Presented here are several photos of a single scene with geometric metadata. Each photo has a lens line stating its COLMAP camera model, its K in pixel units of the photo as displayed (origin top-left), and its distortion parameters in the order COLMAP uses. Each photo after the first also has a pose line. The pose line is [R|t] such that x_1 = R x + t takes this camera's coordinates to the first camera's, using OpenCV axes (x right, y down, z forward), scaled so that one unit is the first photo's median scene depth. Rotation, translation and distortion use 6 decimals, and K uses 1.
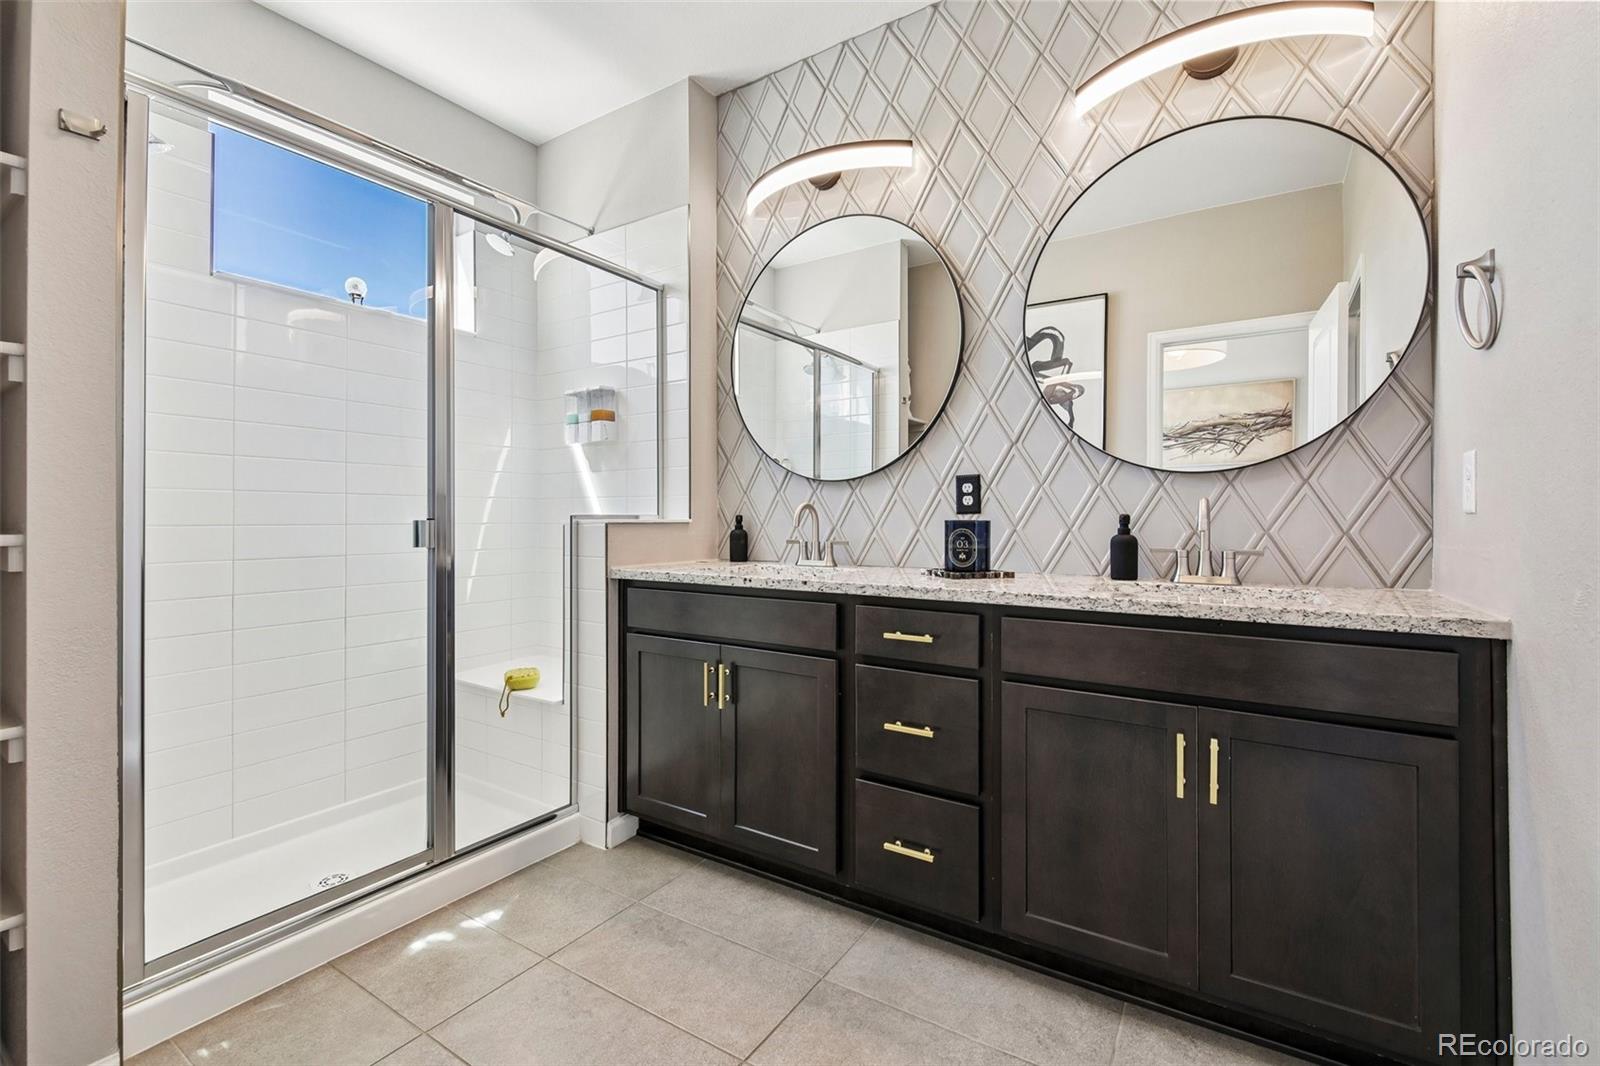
lens RADIAL K [[695.9, 0, 801.2], [0, 695.9, 529.9], [0, 0, 1]] dist [-0.014627, -0.003963]
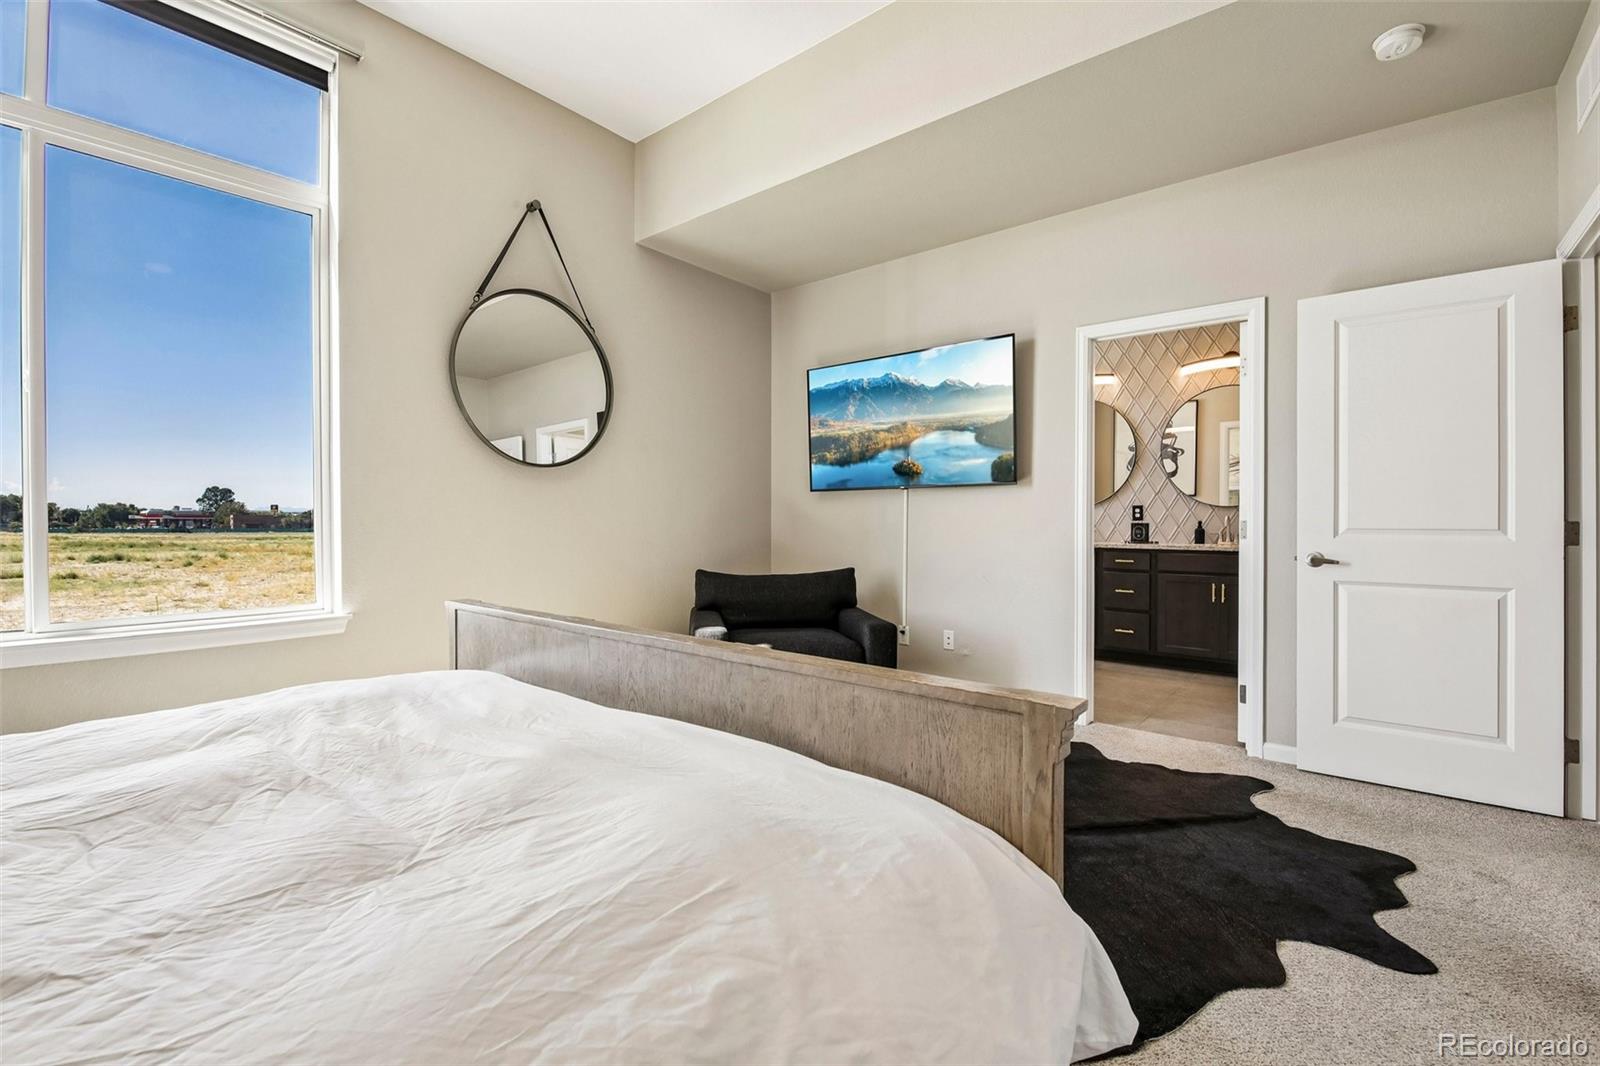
lens RADIAL K [[695.9, 0, 788.4], [0, 695.9, 529.7], [0, 0, 1]] dist [-0.014627, -0.003963]
pose [[0.991902, 0.002110, -0.126990, -0.783557], [-0.002335, 0.999996, -0.001618, 0.020715], [0.126986, 0.001901, 0.991903, -1.875895]]
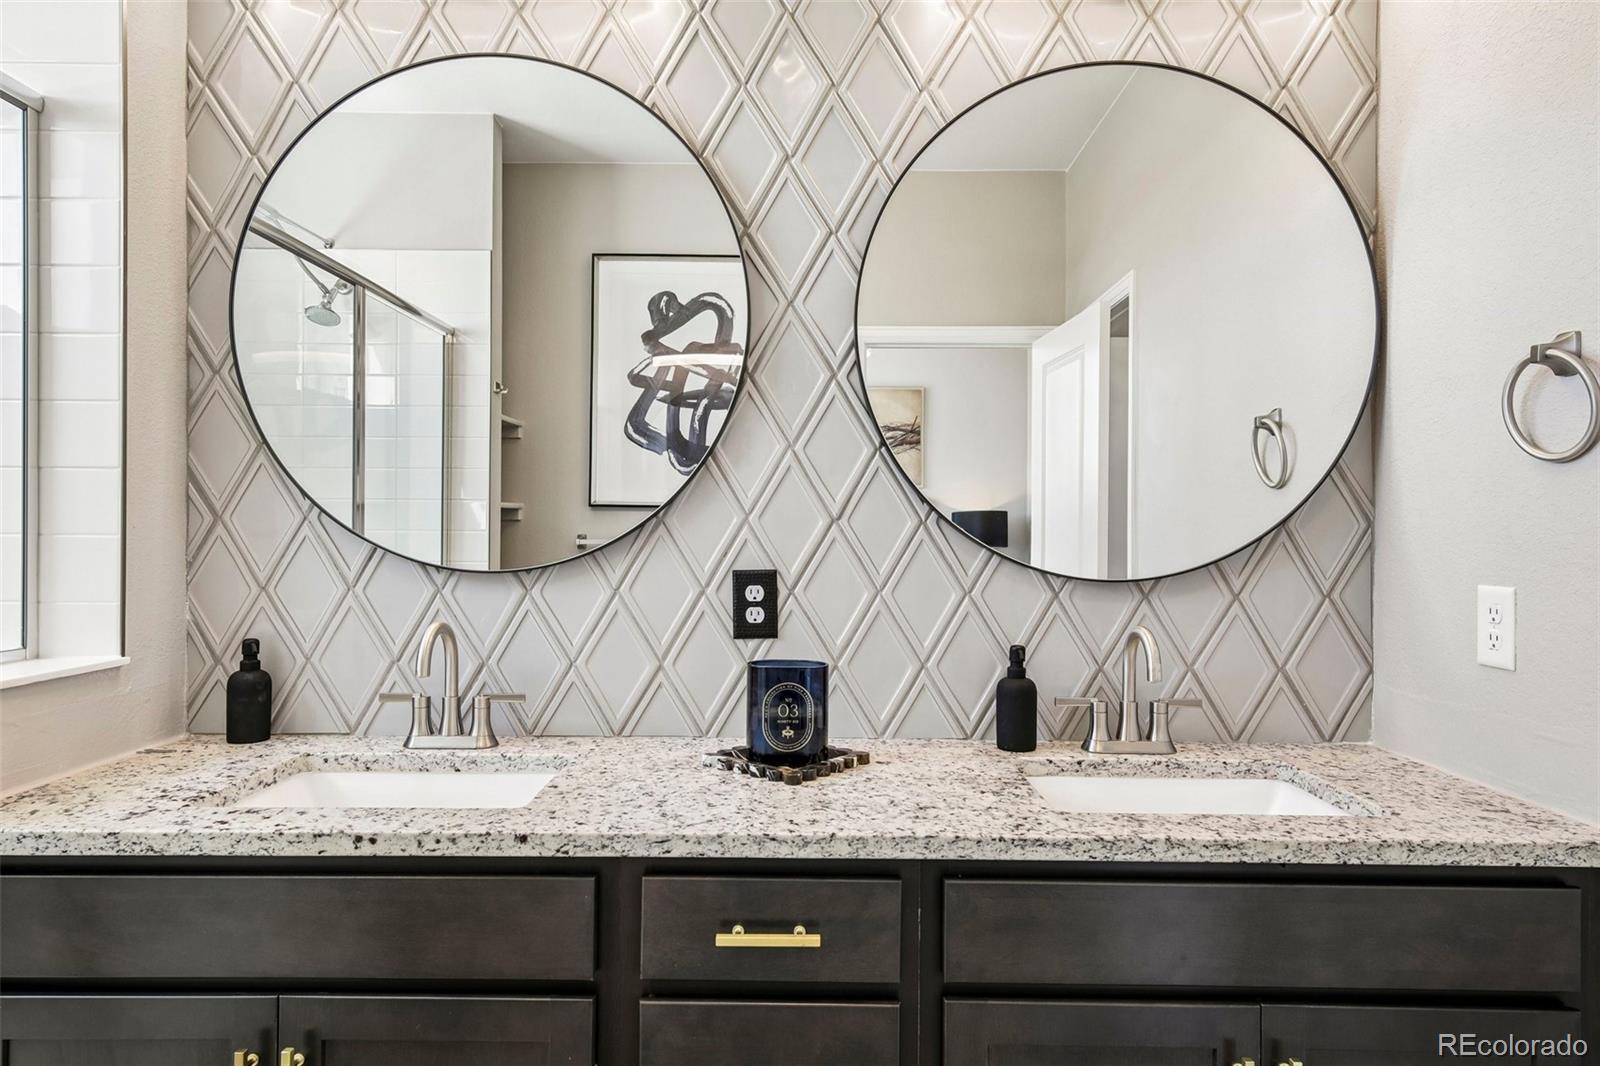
lens RADIAL K [[983.5, 0, 796.2], [0, 983.5, 530.5], [0, 0, 1]] dist [0.020385, -0.004301]
pose [[0.843288, 0.008582, 0.537394, -0.176751], [0.000216, 0.999867, -0.016307, -0.105730], [-0.537462, 0.013868, 0.843174, 0.325836]]
